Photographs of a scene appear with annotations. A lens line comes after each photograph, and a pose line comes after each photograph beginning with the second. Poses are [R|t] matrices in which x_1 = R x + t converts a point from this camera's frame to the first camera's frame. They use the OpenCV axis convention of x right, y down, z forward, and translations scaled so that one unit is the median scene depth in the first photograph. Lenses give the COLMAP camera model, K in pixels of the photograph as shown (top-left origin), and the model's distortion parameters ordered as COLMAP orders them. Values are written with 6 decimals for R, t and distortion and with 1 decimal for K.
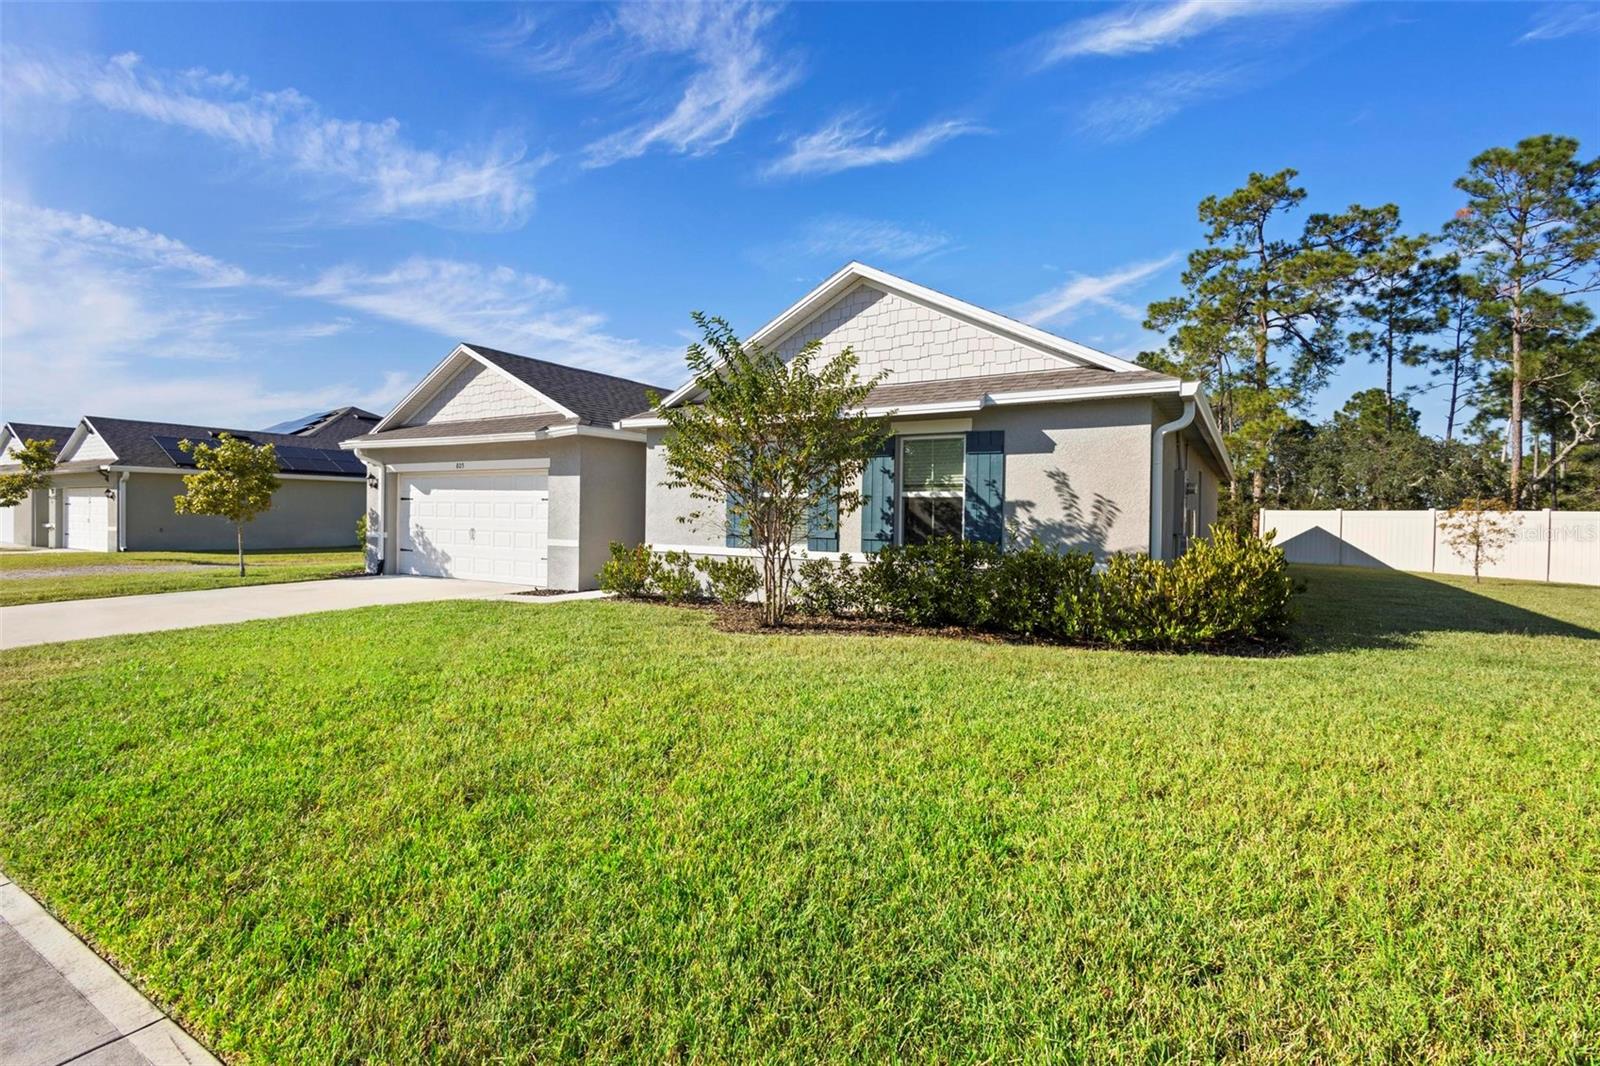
lens RADIAL K [[772.4, 0, 800.0], [0, 772.4, 533.0], [0, 0, 1]] dist [0.013334, 0.000656]
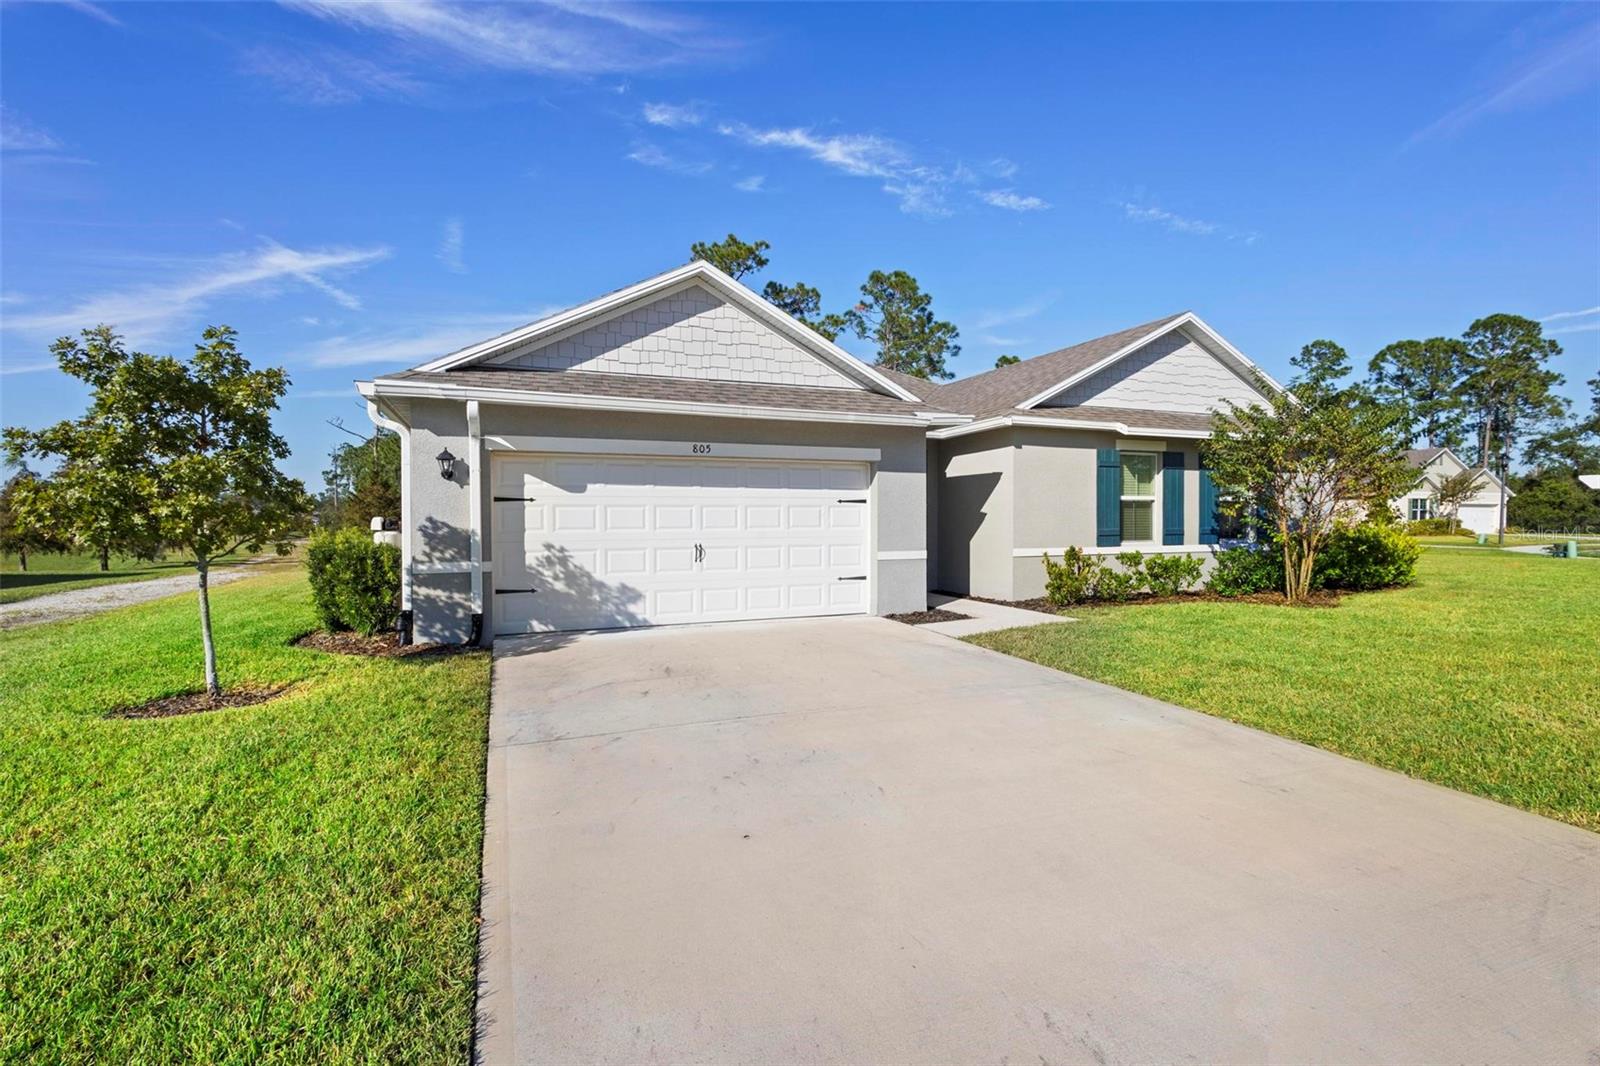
lens RADIAL K [[703.7, 0, 801.5], [0, 703.7, 508.9], [0, 0, 1]] dist [0.015399, 0.000348]
pose [[0.594505, -0.019527, 0.803855, -1.220744], [0.019428, 0.999762, 0.009918, -0.058214], [-0.803857, 0.009720, 0.594743, 0.825772]]
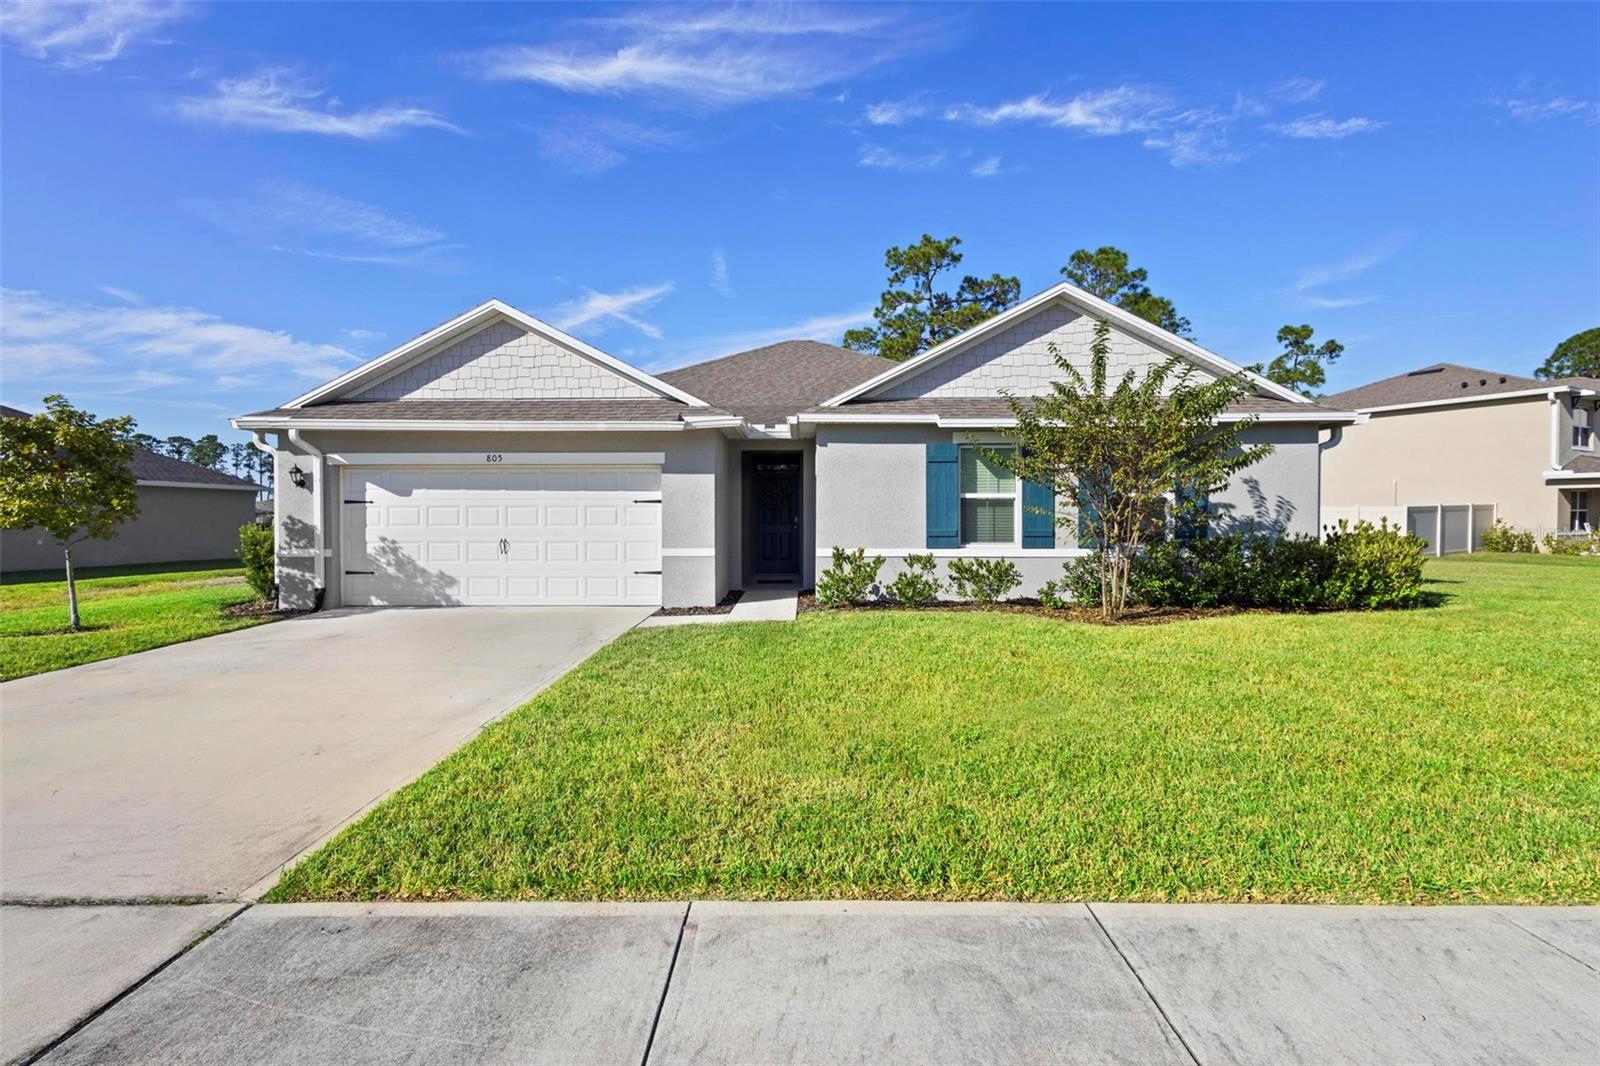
lens RADIAL K [[760.3, 0, 800.9], [0, 760.3, 523.3], [0, 0, 1]] dist [0.023470, -0.009874]
pose [[0.854380, -0.018720, 0.519312, -0.810722], [0.024810, 0.999681, -0.004781, -0.016334], [-0.519057, 0.016969, 0.854571, 0.281318]]
